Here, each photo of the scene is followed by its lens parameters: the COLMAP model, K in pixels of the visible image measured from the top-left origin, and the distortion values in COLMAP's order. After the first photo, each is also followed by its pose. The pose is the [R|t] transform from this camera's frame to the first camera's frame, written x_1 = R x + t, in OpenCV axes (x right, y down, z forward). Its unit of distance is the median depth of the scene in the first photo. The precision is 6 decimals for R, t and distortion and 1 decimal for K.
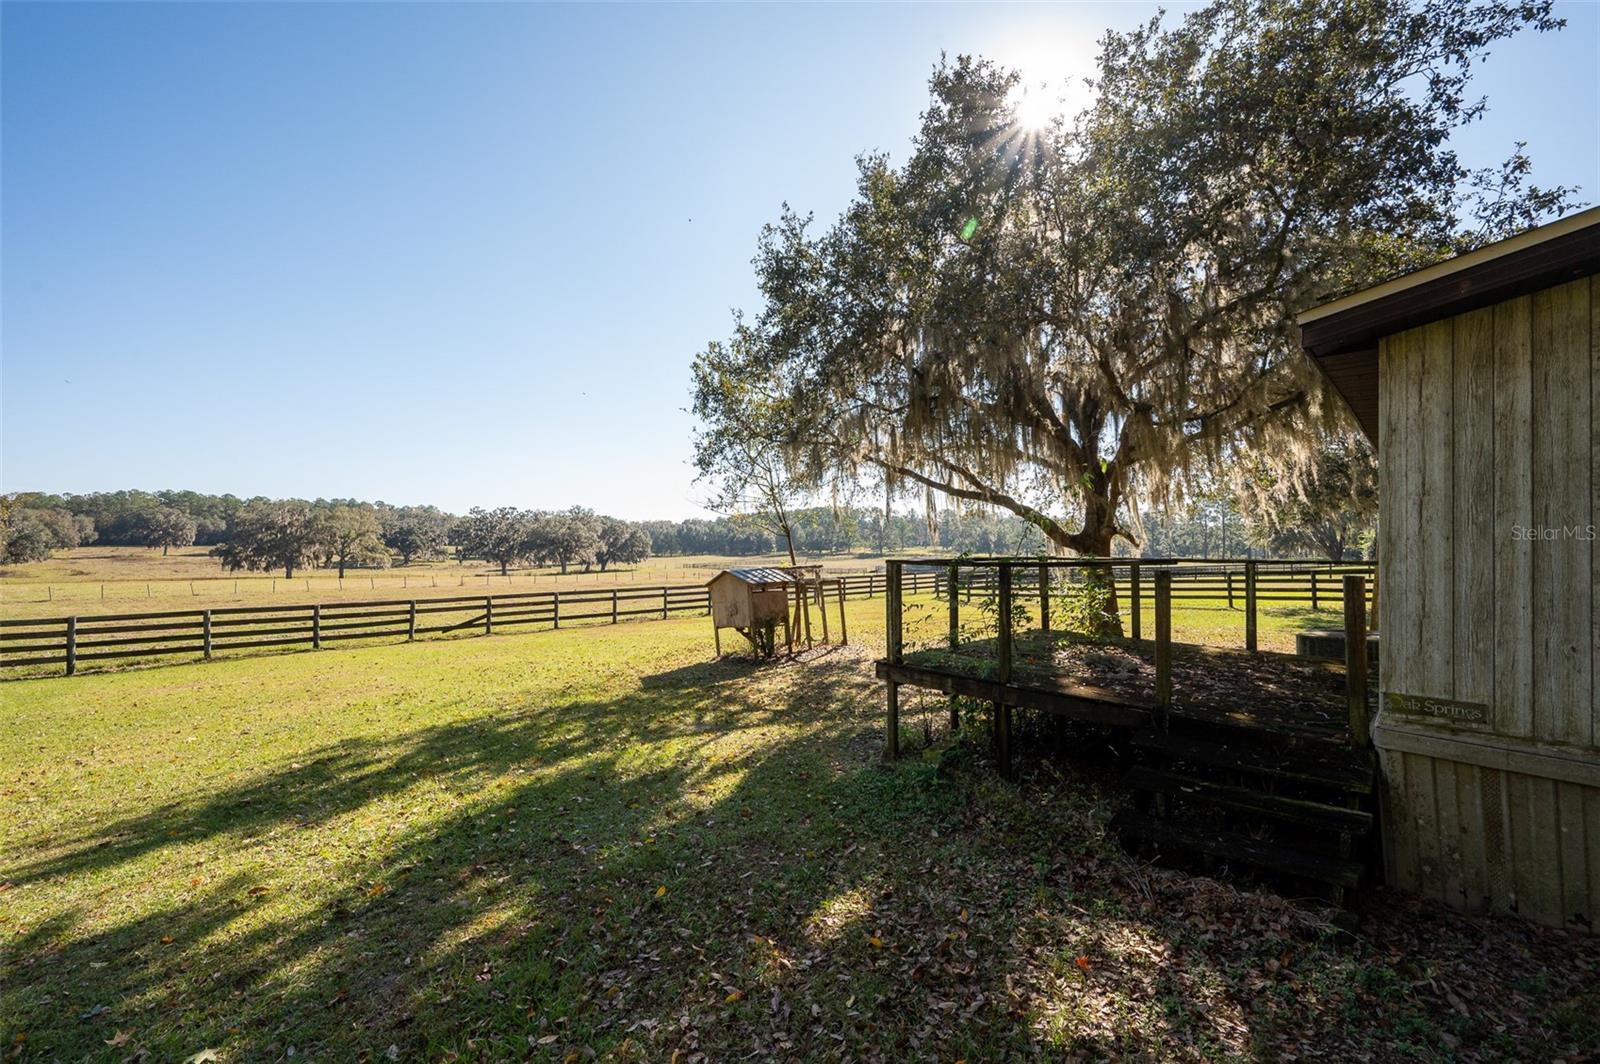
lens RADIAL K [[623.6, 0, 795.5], [0, 623.6, 538.7], [0, 0, 1]] dist [-0.001440, -0.000322]
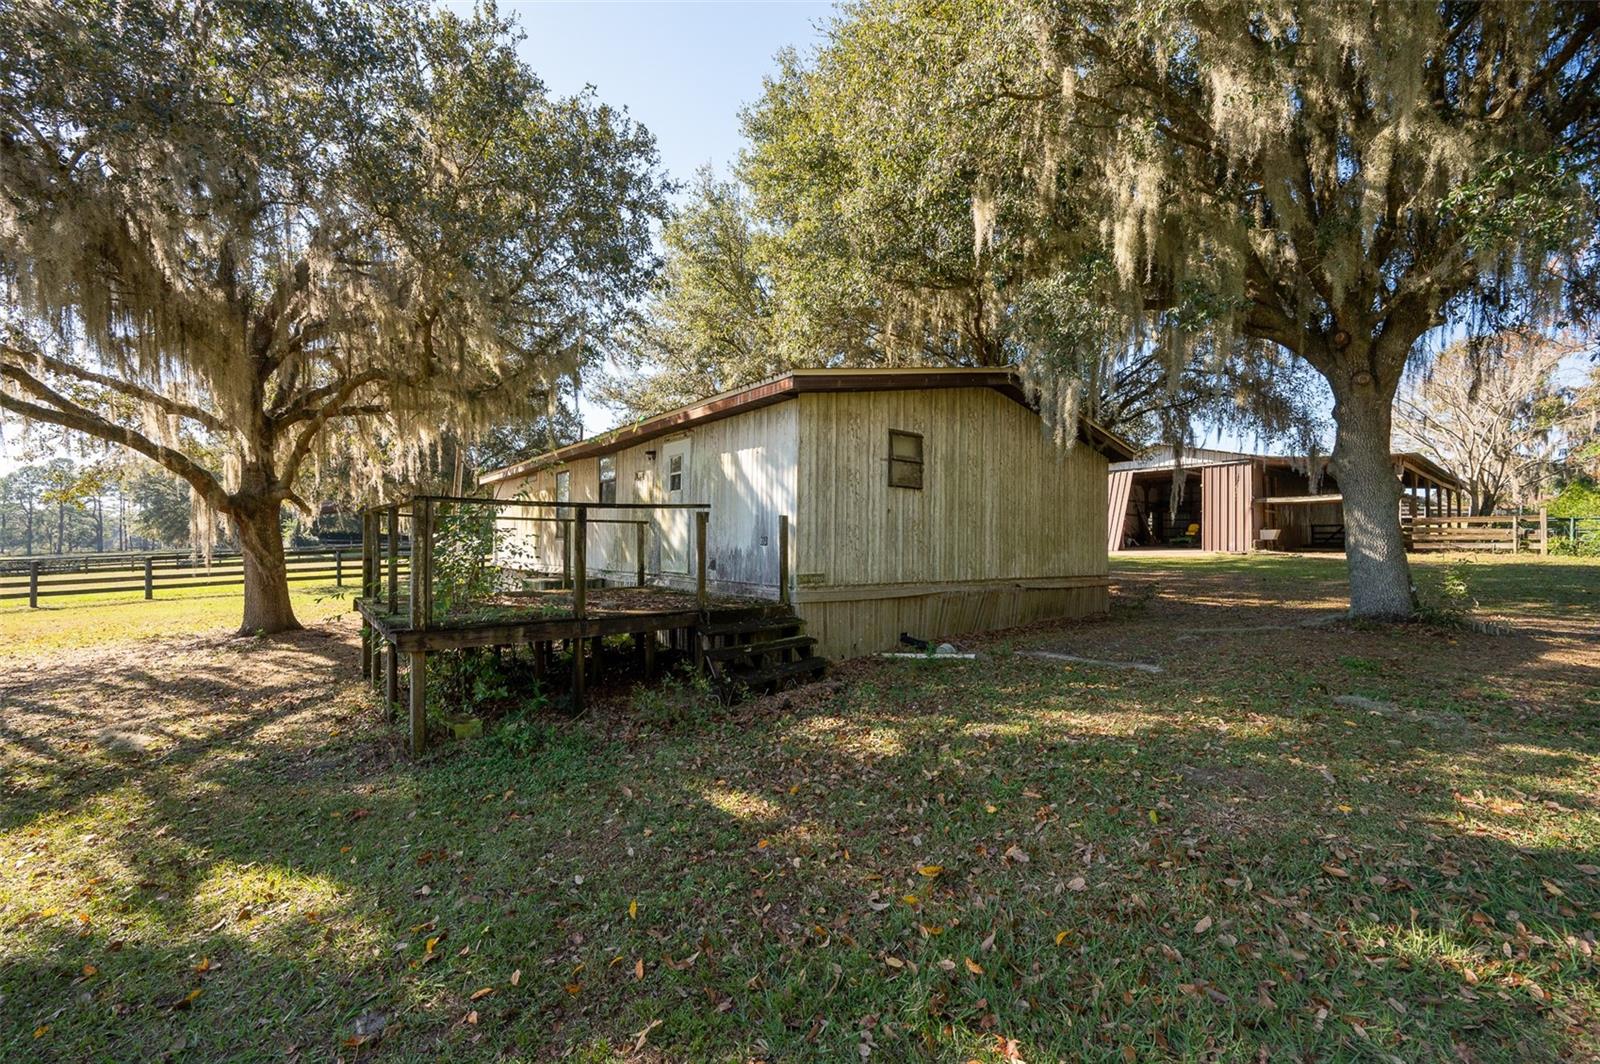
lens RADIAL K [[623.6, 0, 804.0], [0, 623.6, 541.4], [0, 0, 1]] dist [-0.001440, -0.000322]
pose [[0.070500, 0.006922, 0.997488, -0.475274], [-0.021668, 0.999751, -0.005406, 0.071925], [-0.997276, -0.021232, 0.070633, 0.393632]]
